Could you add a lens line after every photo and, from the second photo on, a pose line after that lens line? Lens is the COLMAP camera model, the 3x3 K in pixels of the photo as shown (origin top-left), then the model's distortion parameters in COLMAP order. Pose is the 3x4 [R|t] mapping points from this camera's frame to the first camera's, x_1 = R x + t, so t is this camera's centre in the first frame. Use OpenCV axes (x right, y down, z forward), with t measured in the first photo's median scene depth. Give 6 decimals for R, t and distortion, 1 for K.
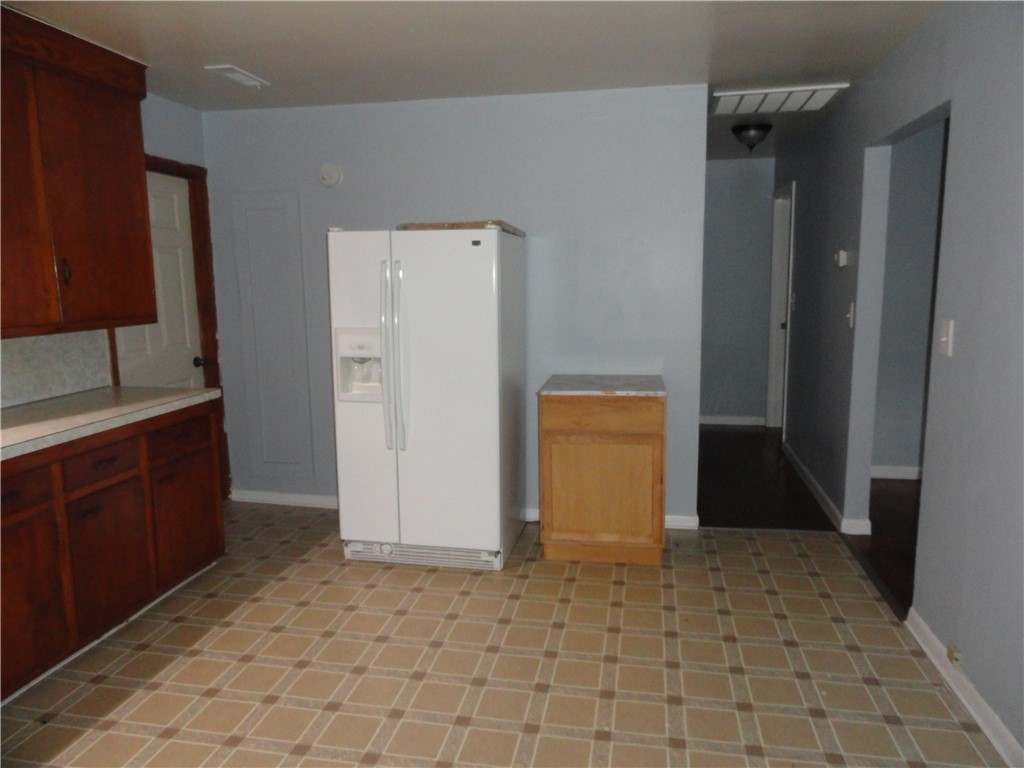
lens RADIAL K [[715.9, 0, 512.0], [0, 715.9, 384.0], [0, 0, 1]] dist [-0.001181, -0.003113]
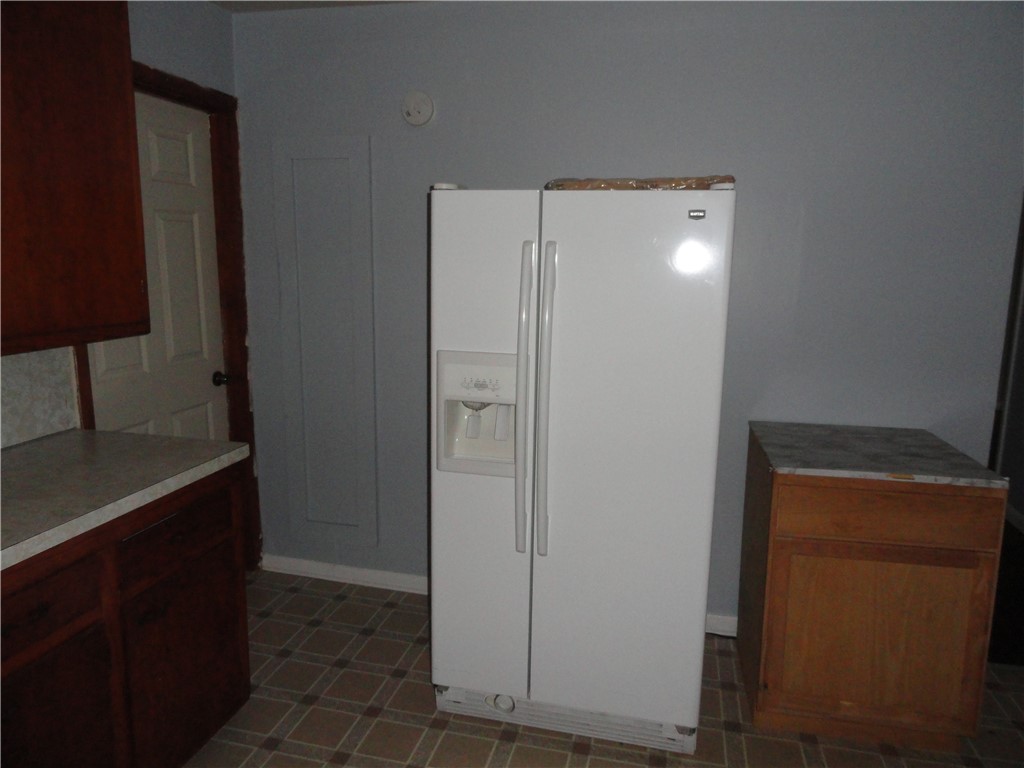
lens RADIAL K [[725.1, 0, 512.0], [0, 725.1, 384.0], [0, 0, 1]] dist [0.005174, 0.003981]
pose [[0.998529, 0.032517, -0.043391, -0.151915], [-0.031307, 0.999110, 0.028279, -0.067369], [0.044272, -0.026879, 0.998658, 0.377823]]
